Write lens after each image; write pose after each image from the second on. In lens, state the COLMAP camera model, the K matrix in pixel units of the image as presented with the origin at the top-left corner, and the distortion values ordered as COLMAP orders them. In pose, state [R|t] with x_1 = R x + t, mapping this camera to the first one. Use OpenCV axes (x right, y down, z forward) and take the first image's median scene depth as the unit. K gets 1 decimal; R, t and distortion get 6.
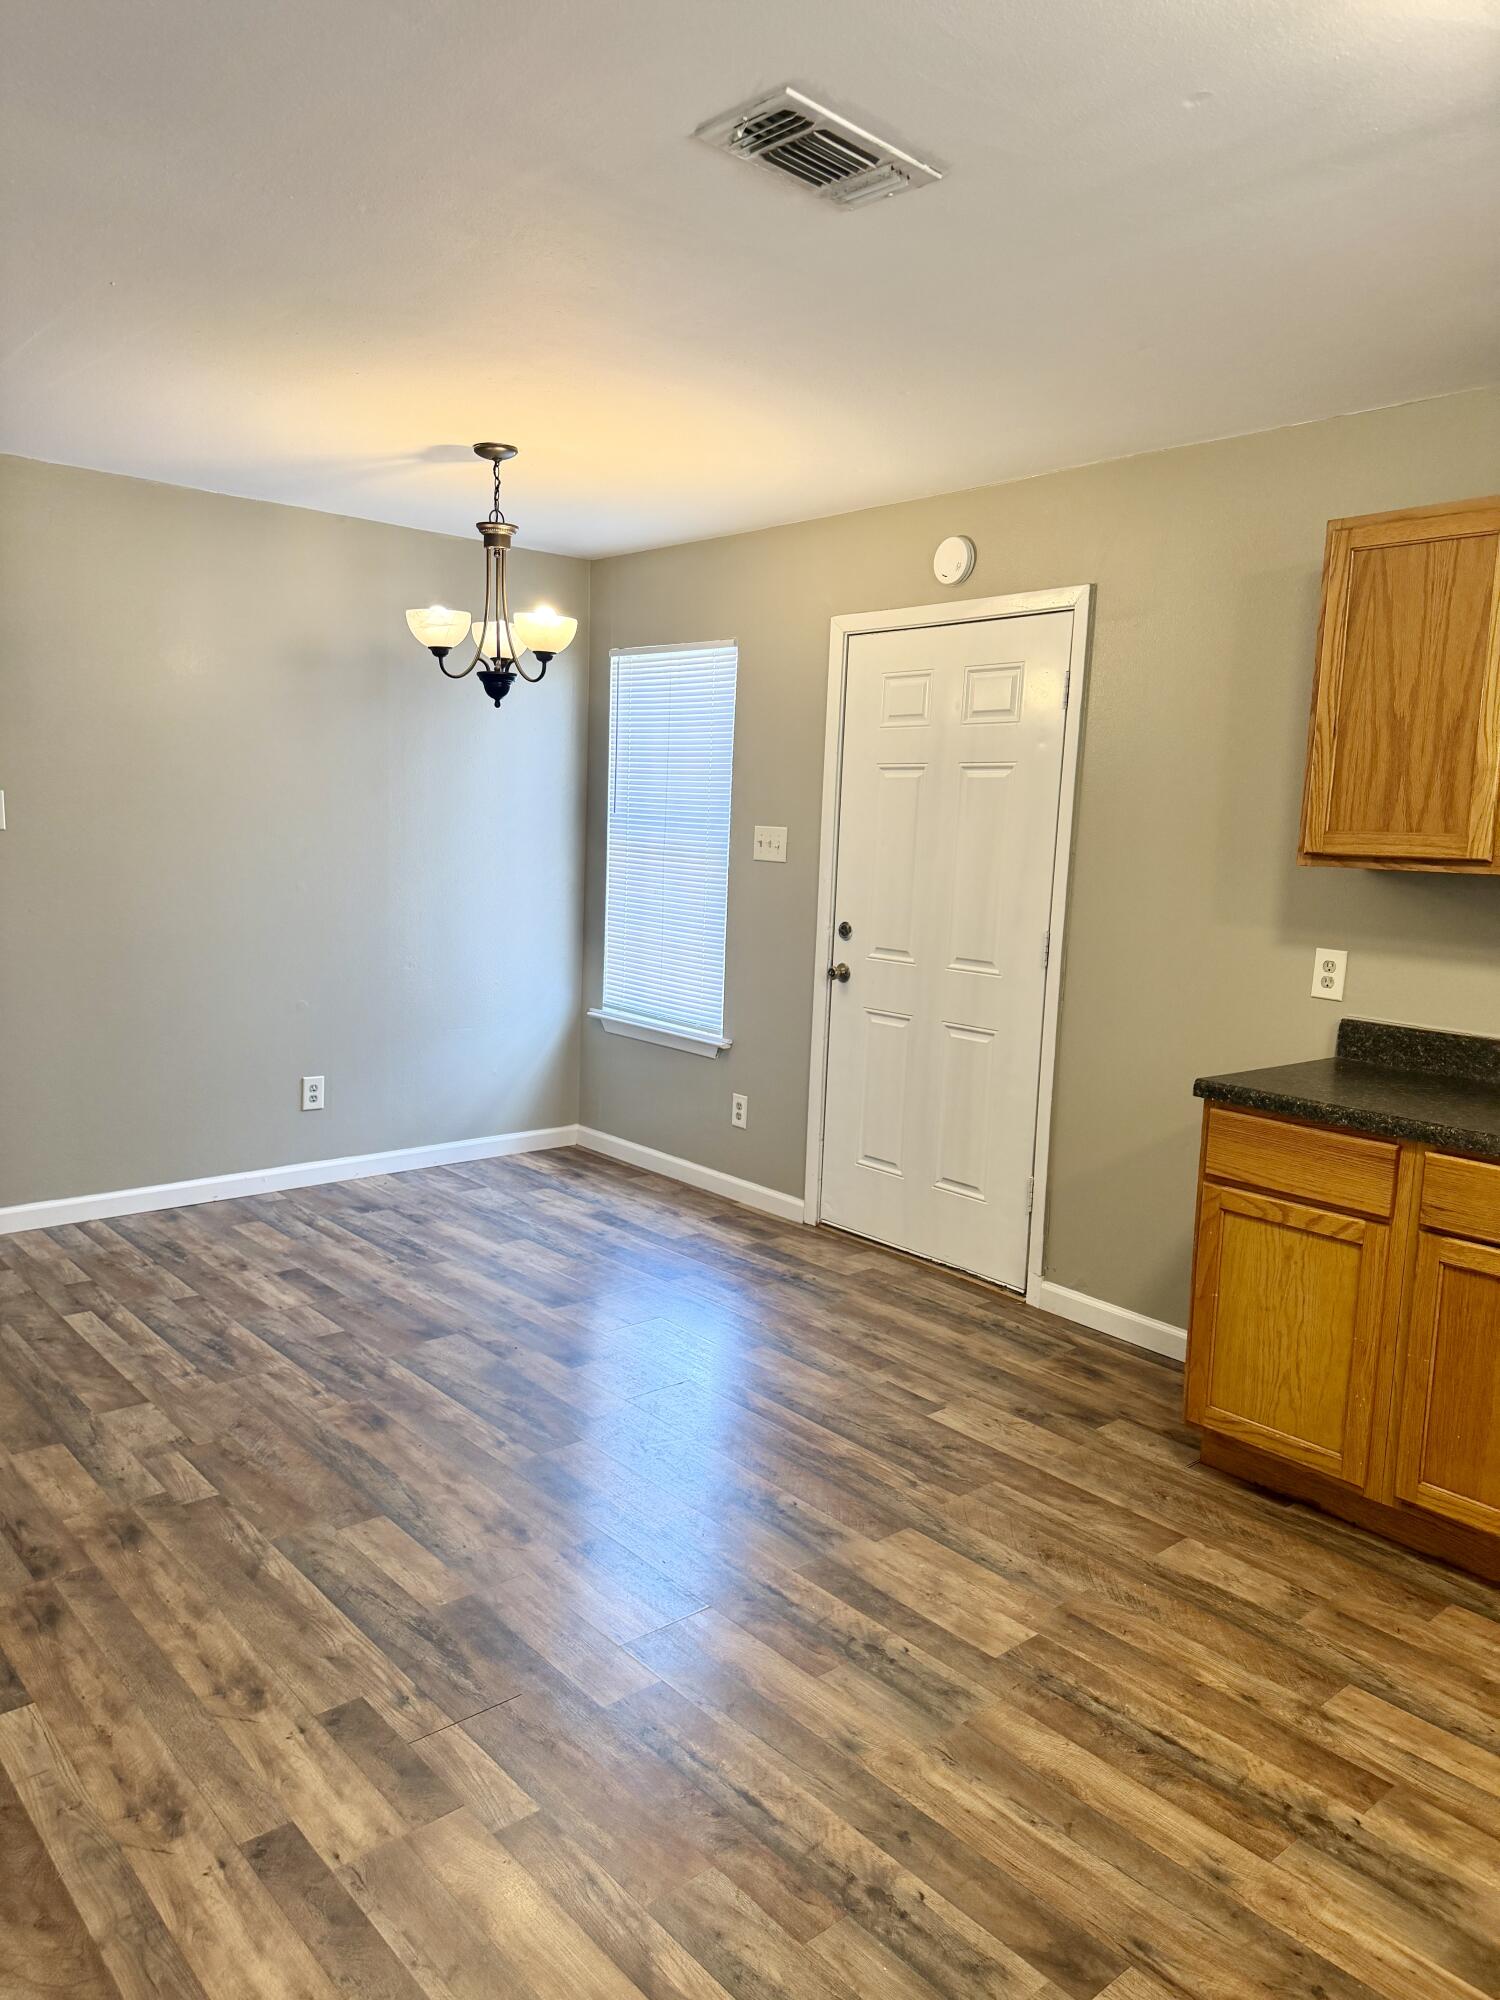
lens RADIAL K [[1410.1, 0, 748.0], [0, 1410.1, 1007.5], [0, 0, 1]] dist [0.087145, -0.132164]
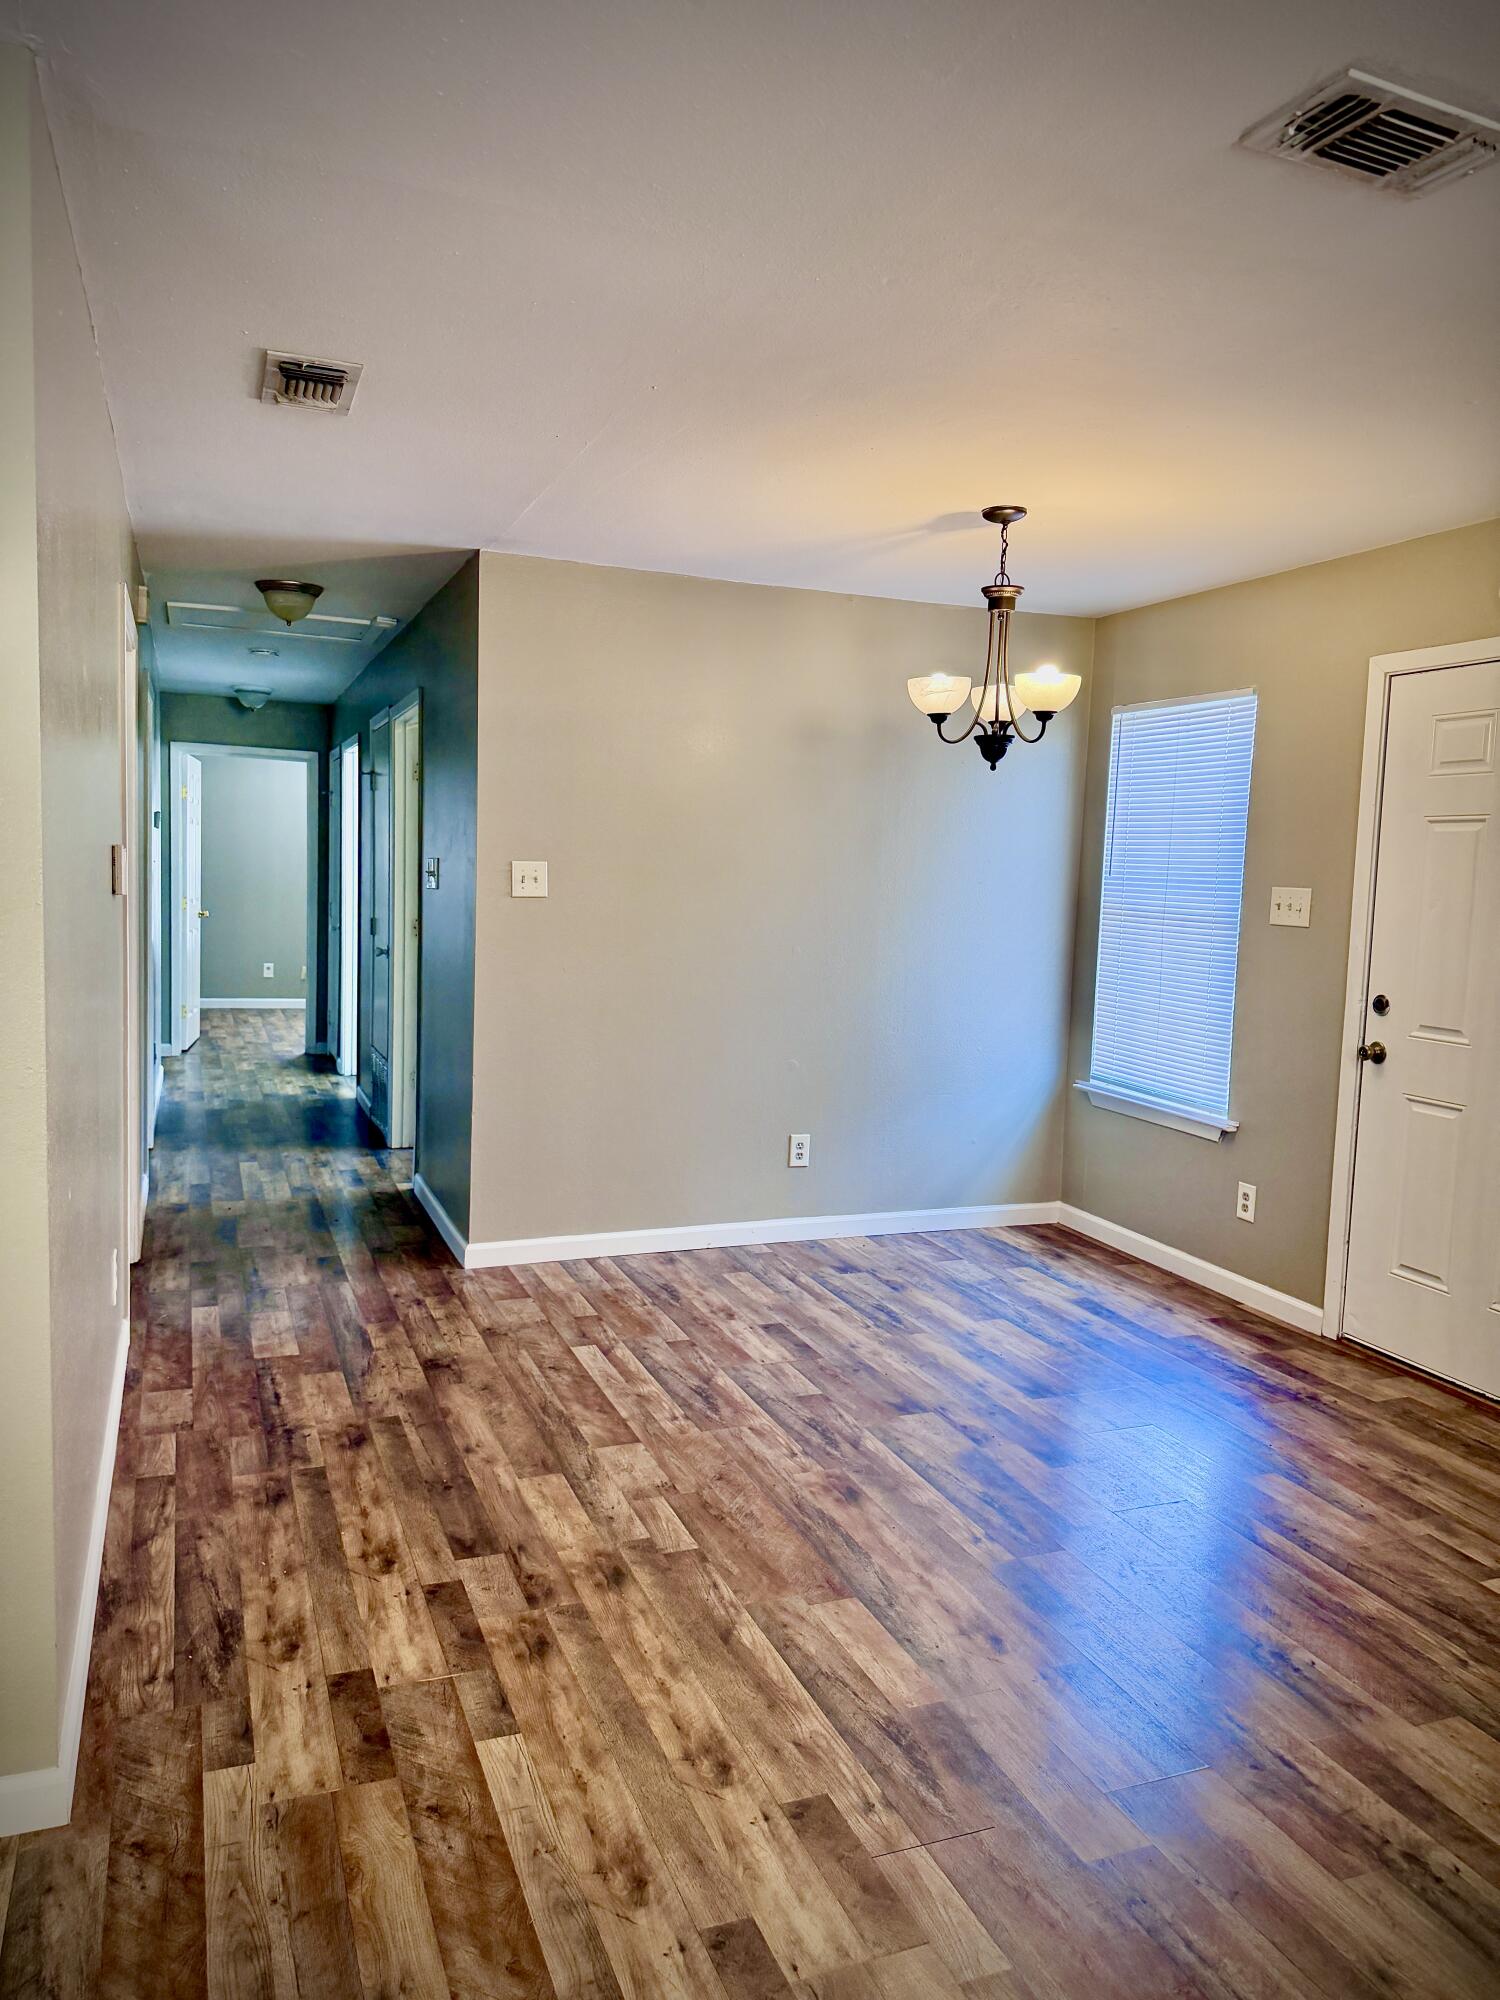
lens RADIAL K [[1419.8, 0, 747.4], [0, 1419.8, 1001.0], [0, 0, 1]] dist [0.079143, -0.093436]
pose [[0.943142, 0.023574, -0.331554, -0.009669], [-0.041296, 0.998064, -0.046509, 0.000397], [0.329816, 0.057556, 0.942289, 0.032014]]
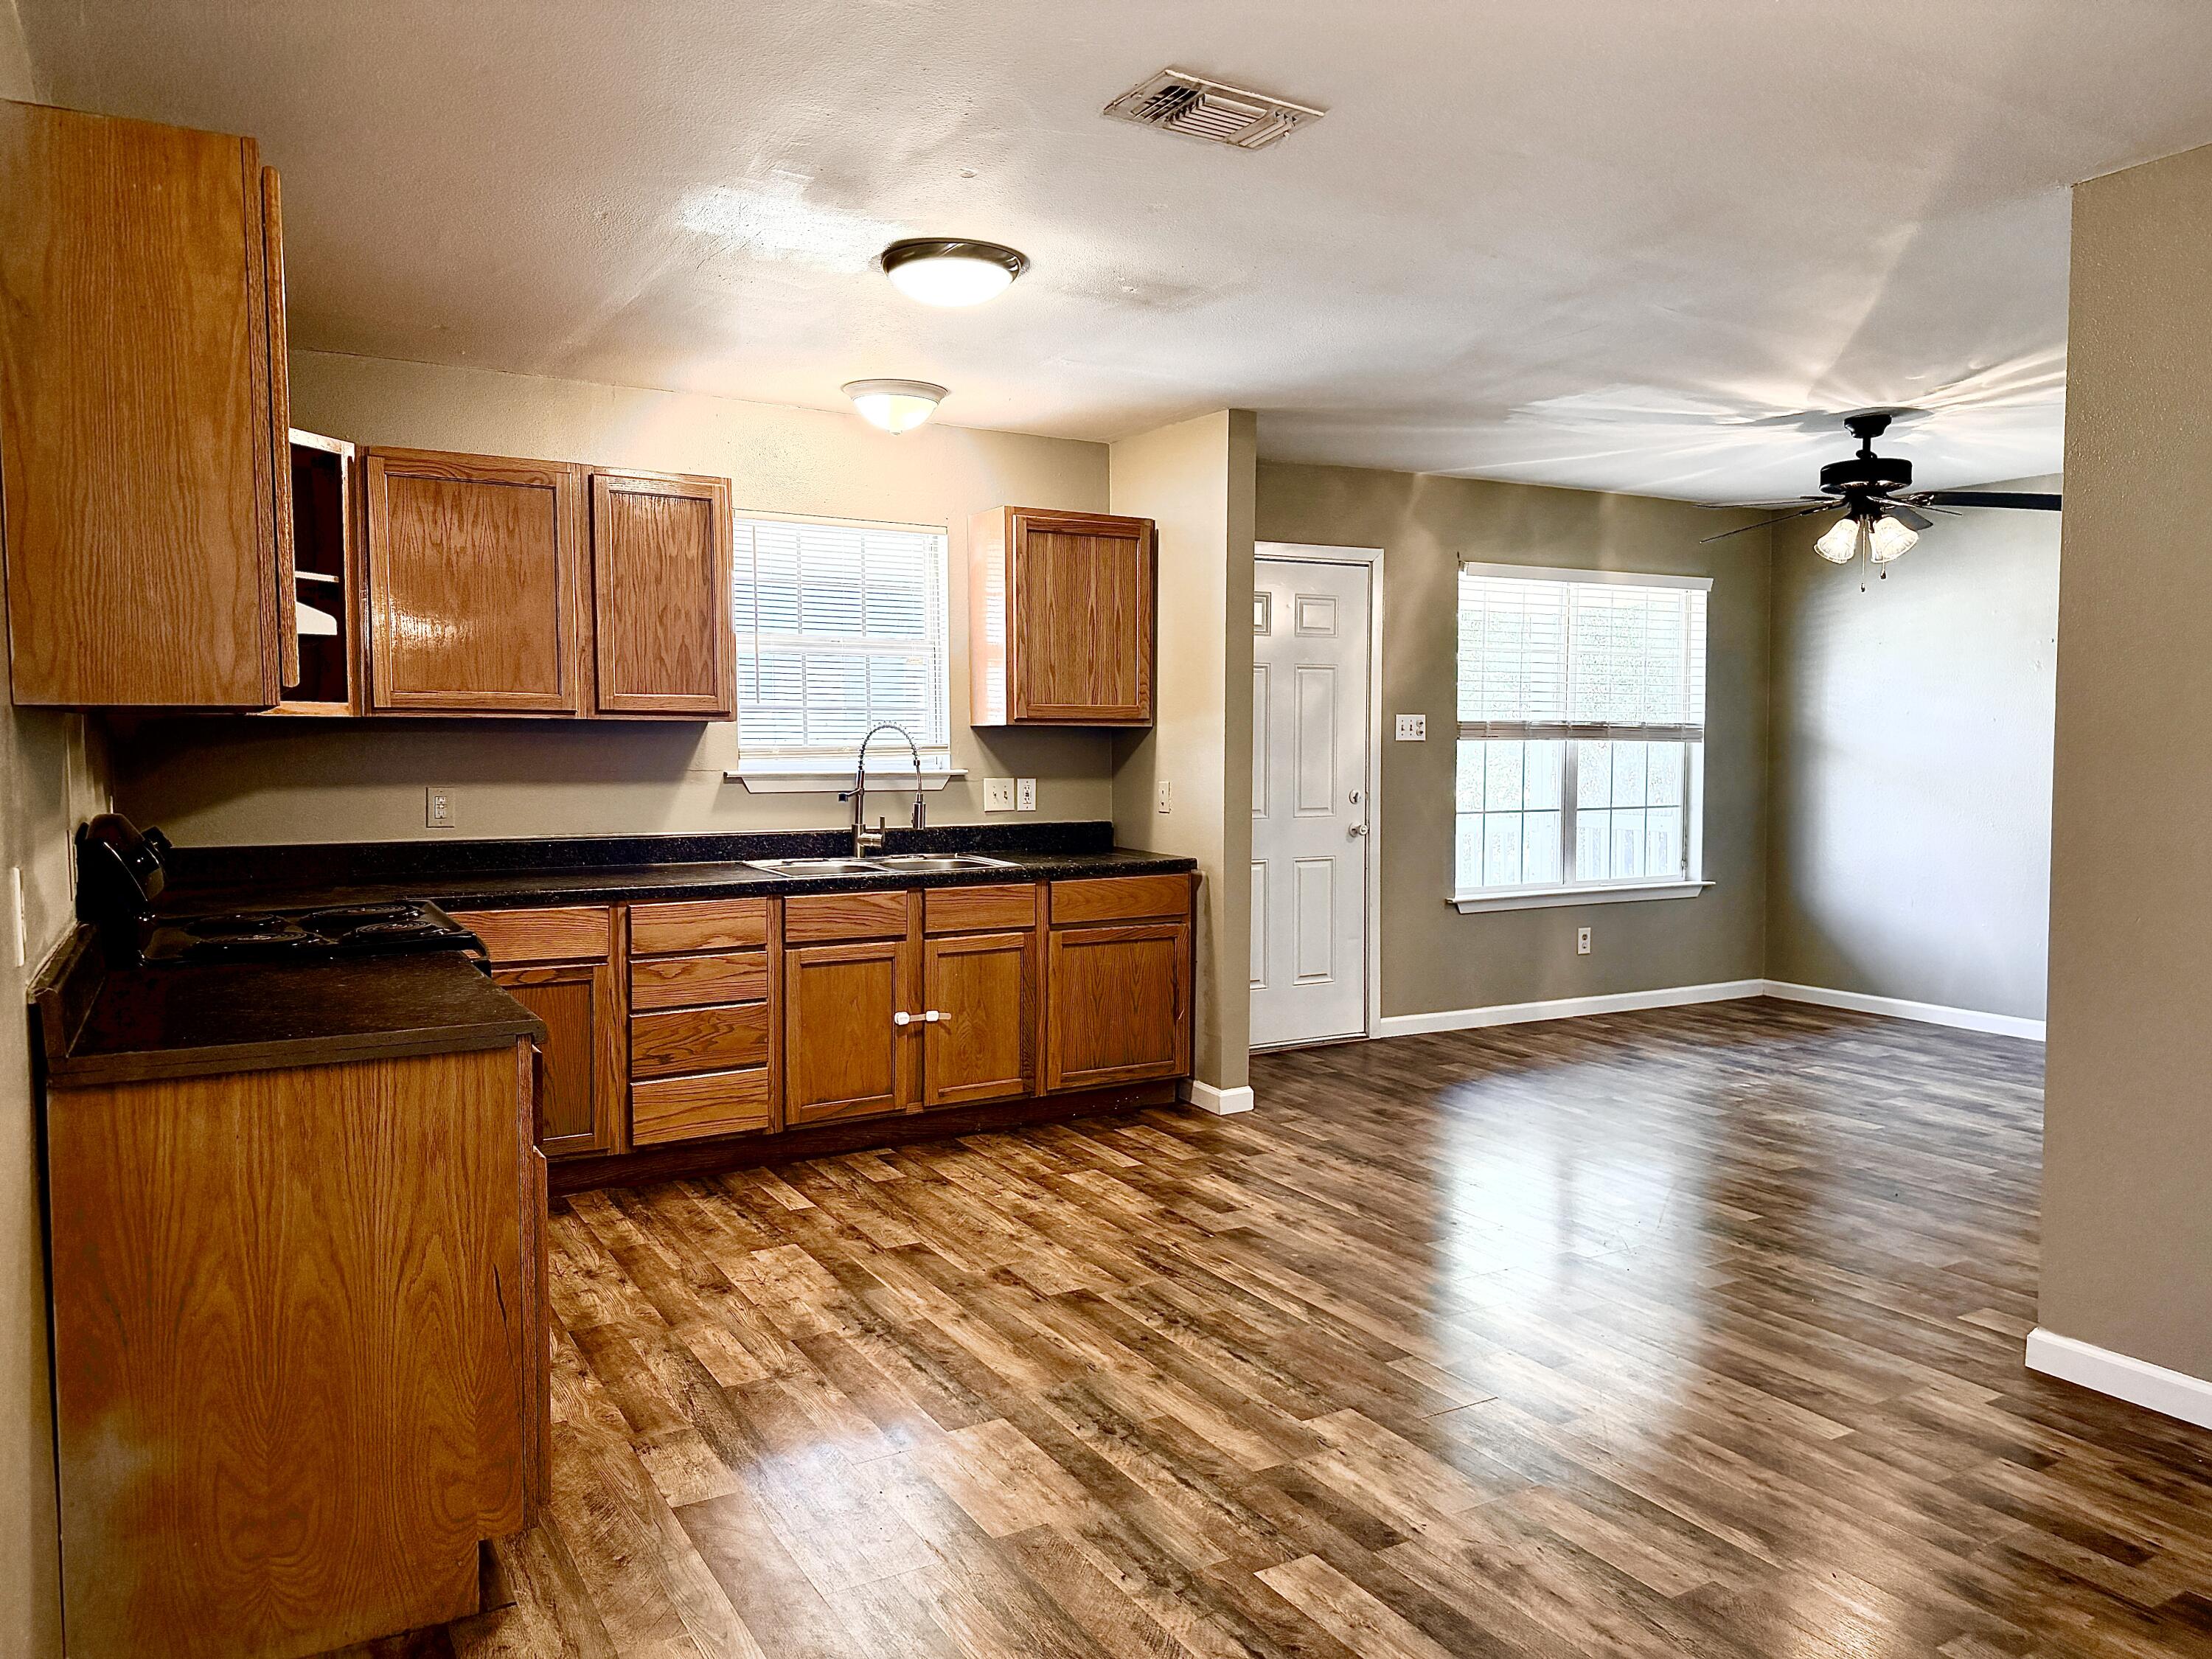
lens RADIAL K [[1541.0, 0, 1101.1], [0, 1541.0, 828.0], [0, 0, 1]] dist [0.144133, -0.232137]
pose [[-0.982055, -0.046377, 0.182801, -0.084926], [-0.011051, 0.981778, 0.189712, -0.188043], [-0.188268, 0.184287, -0.964673, 1.670069]]
